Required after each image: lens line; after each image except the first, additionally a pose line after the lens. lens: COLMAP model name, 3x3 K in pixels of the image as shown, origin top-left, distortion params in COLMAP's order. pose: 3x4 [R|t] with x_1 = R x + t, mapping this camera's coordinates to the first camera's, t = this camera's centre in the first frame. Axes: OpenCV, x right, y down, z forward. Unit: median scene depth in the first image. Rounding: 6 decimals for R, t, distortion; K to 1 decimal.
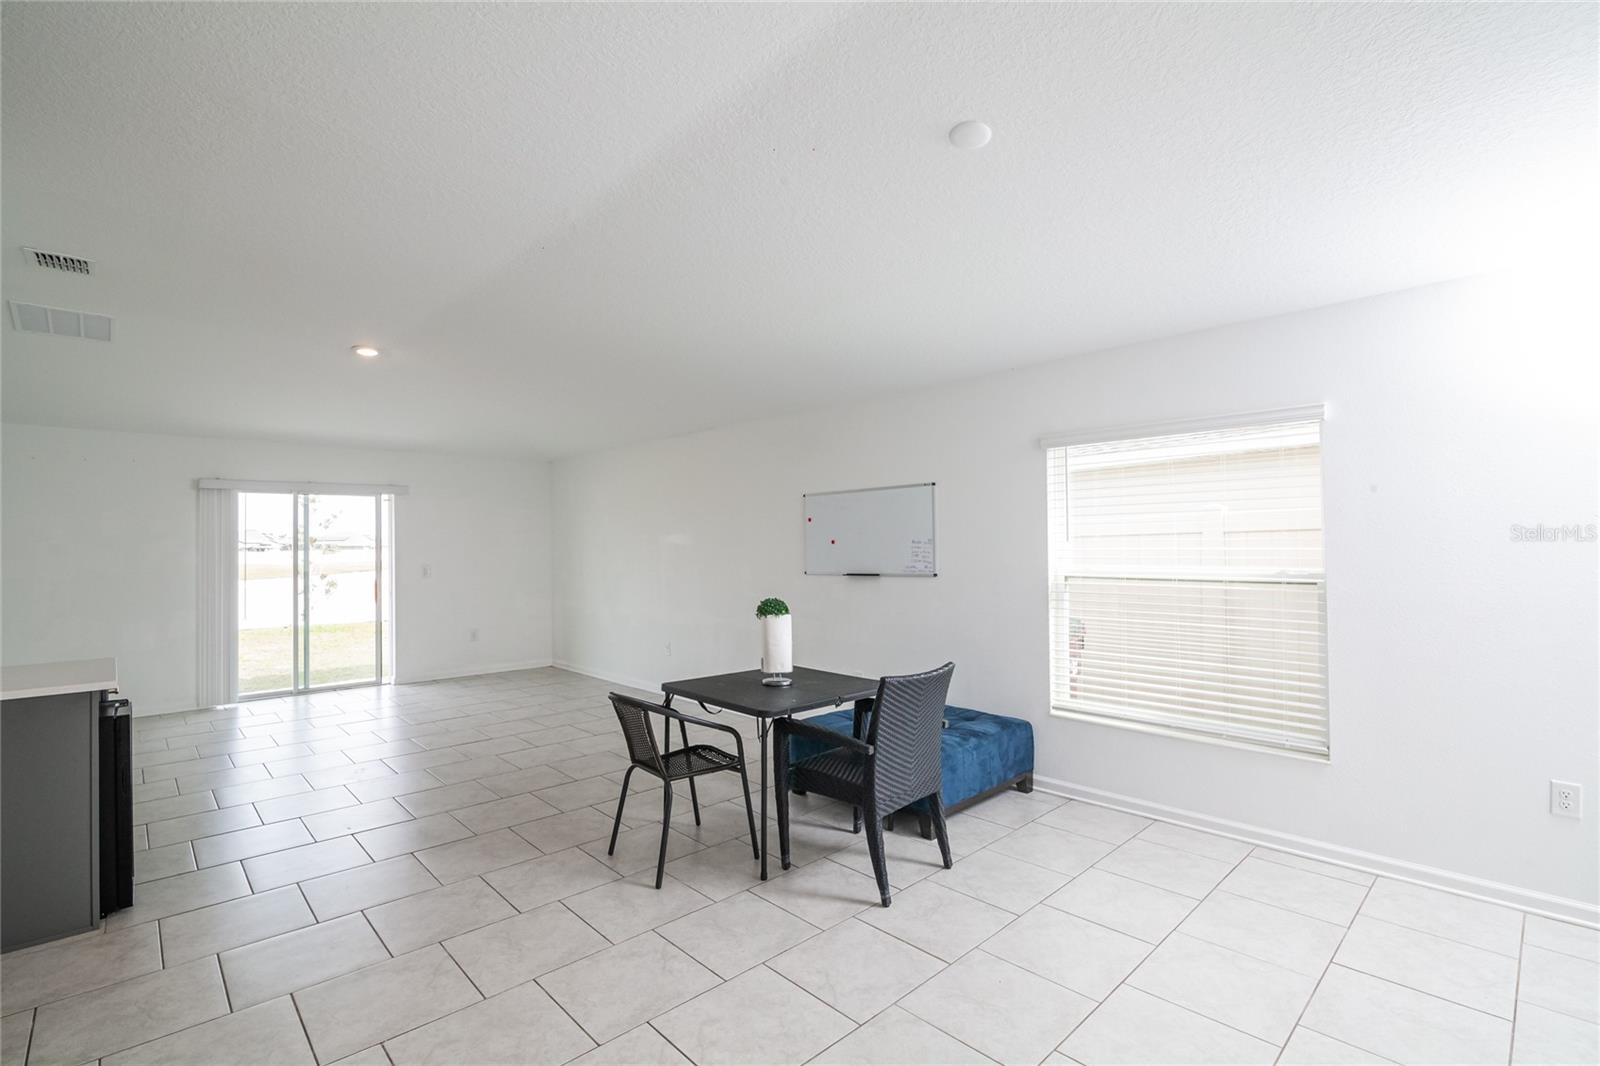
lens RADIAL K [[733.5, 0, 805.4], [0, 733.5, 533.8], [0, 0, 1]] dist [-0.021450, 0.001514]
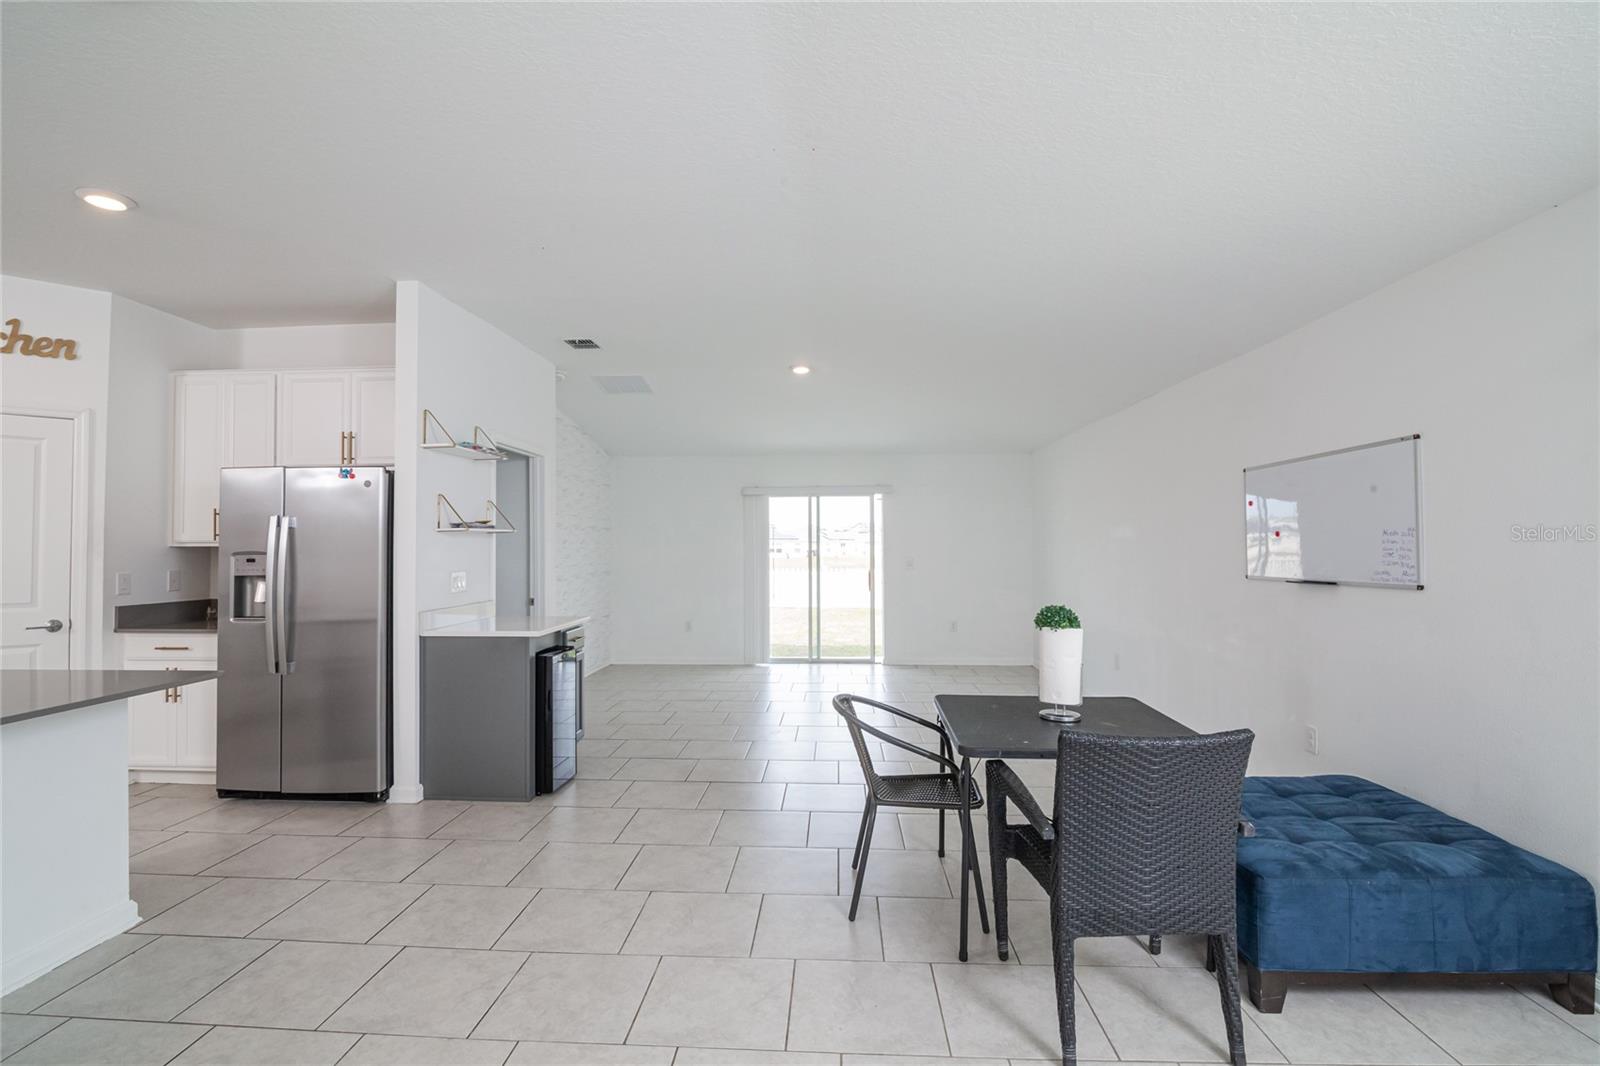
lens RADIAL K [[733.5, 0, 798.7], [0, 733.5, 533.0], [0, 0, 1]] dist [-0.021450, 0.001514]
pose [[0.687417, -0.004207, -0.726251, 0.233953], [0.006007, 0.999982, -0.000107, 0.007635], [0.726239, -0.004289, 0.687429, 0.199839]]
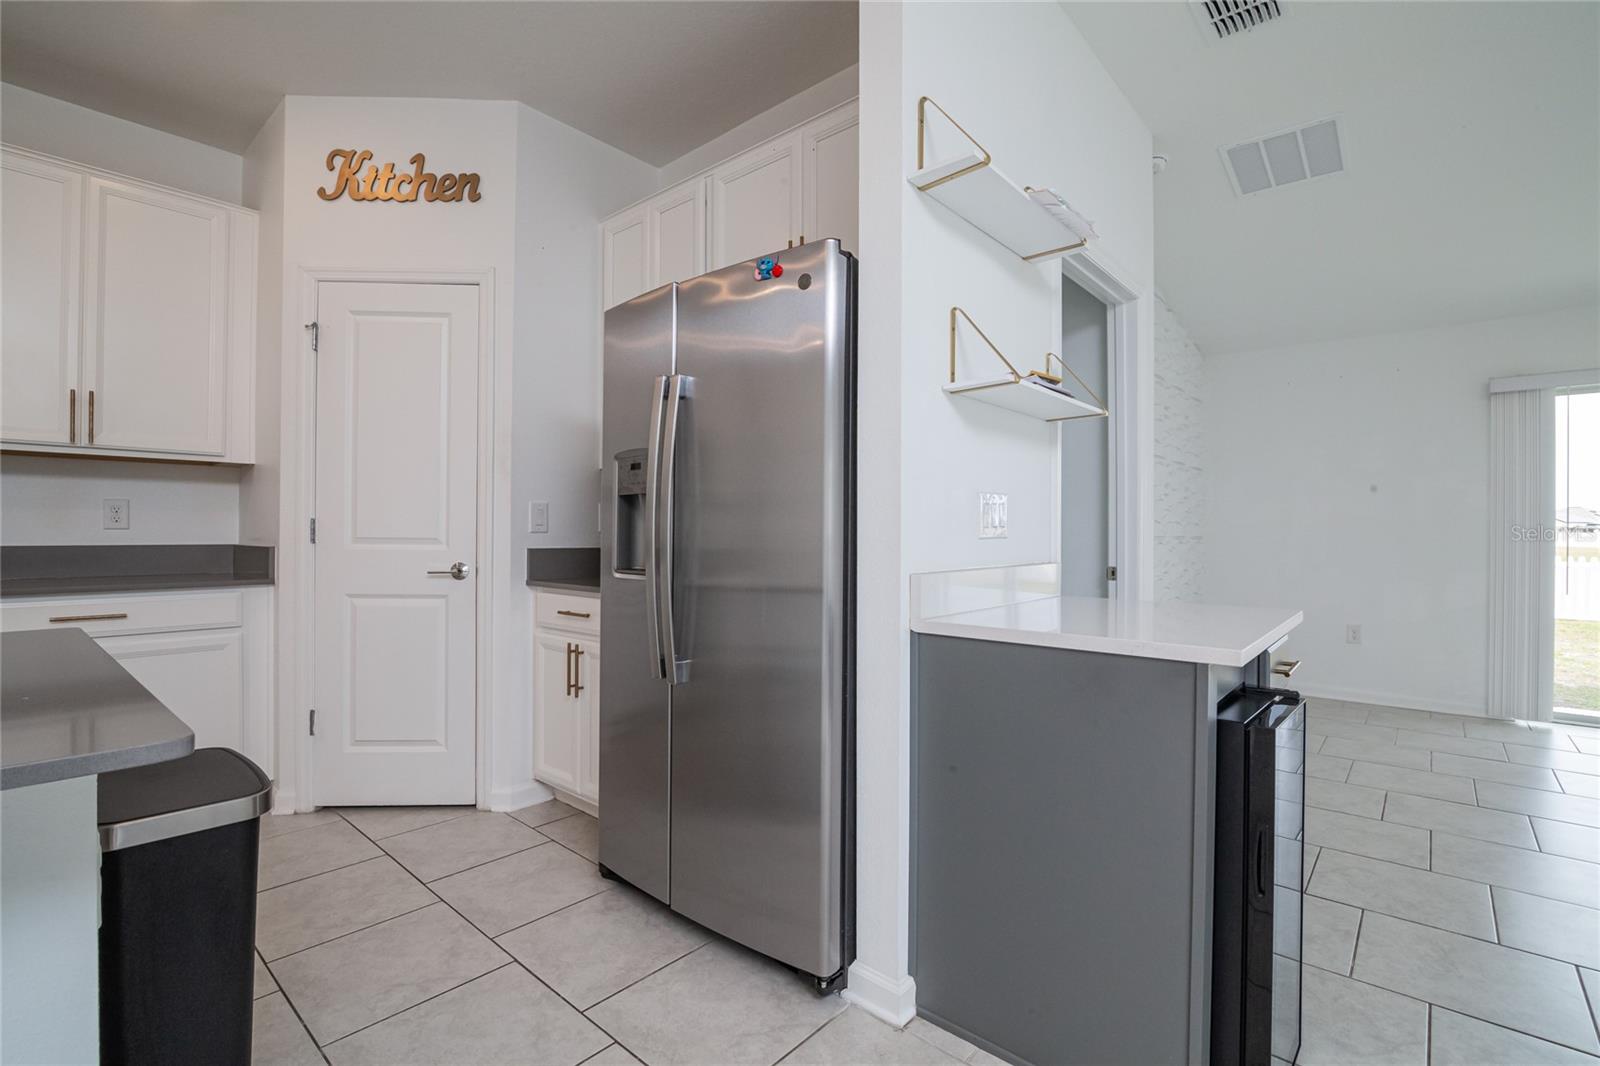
lens RADIAL K [[733.5, 0, 796.8], [0, 733.5, 525.1], [0, 0, 1]] dist [-0.021450, 0.001514]
pose [[0.091816, 0.007284, -0.995749, -0.276984], [0.006425, 0.999948, 0.007908, 0.063095], [0.995755, -0.007123, 0.091764, 0.356114]]
